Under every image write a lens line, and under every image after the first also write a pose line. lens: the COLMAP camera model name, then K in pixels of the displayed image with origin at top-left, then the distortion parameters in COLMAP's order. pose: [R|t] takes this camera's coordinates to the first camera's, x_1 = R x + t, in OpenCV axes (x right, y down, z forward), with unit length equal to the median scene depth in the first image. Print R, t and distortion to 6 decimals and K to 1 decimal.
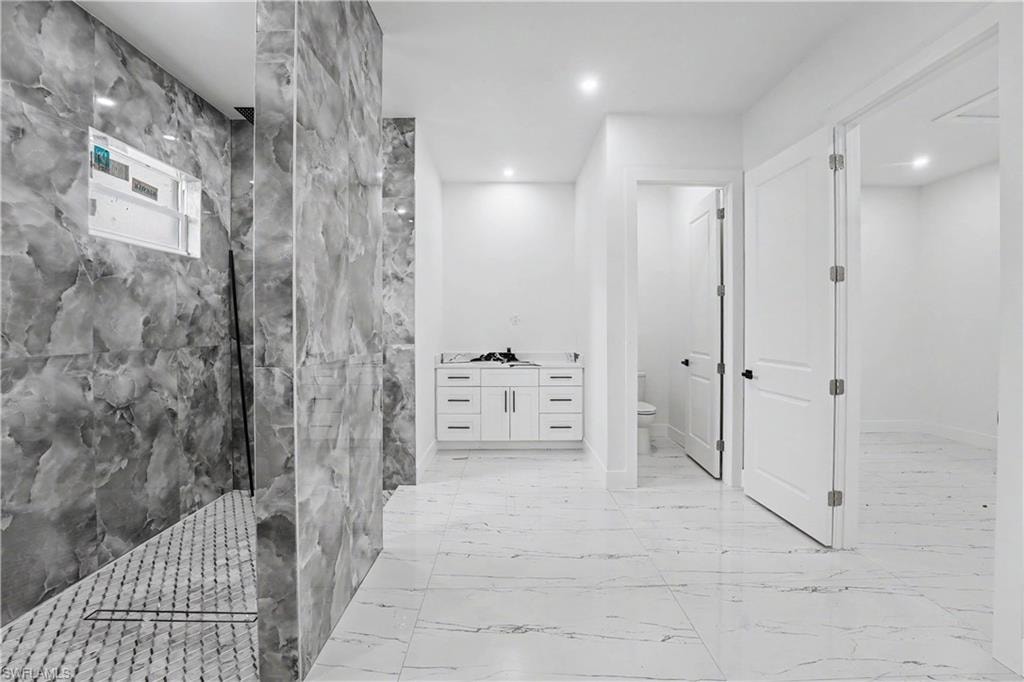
lens RADIAL K [[419.9, 0, 509.4], [0, 419.9, 331.8], [0, 0, 1]] dist [-0.027447, 0.002602]
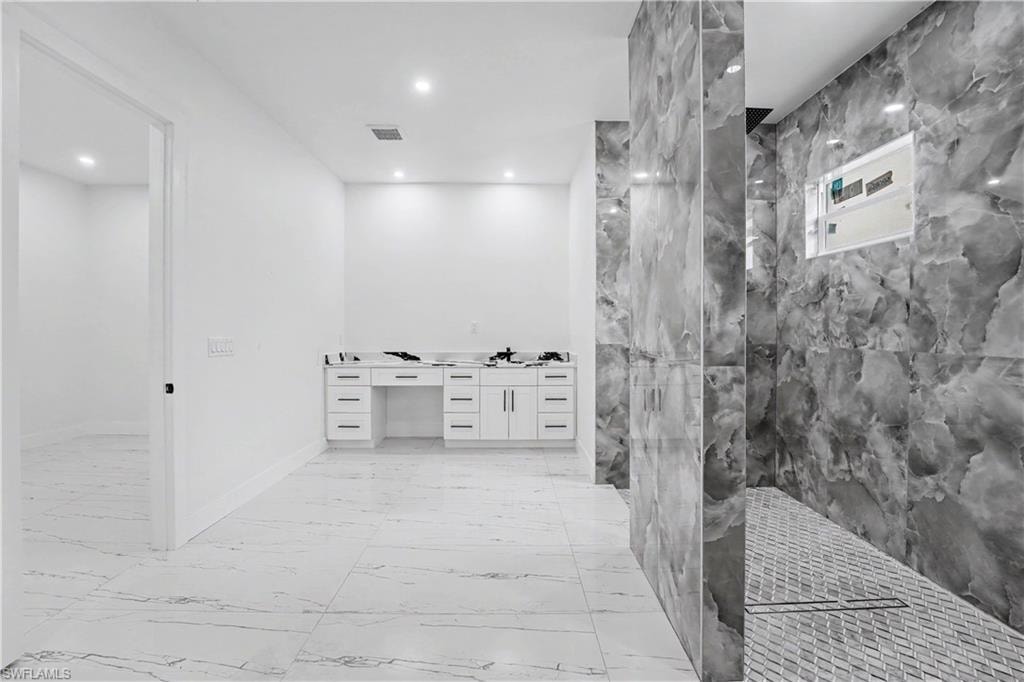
lens RADIAL K [[419.9, 0, 507.6], [0, 419.9, 333.5], [0, 0, 1]] dist [-0.027447, 0.002602]
pose [[-0.999994, 0.001239, 0.003138, -0.019963], [0.001310, 0.999744, 0.022609, -0.014506], [-0.003110, 0.022613, -0.999739, 1.751148]]
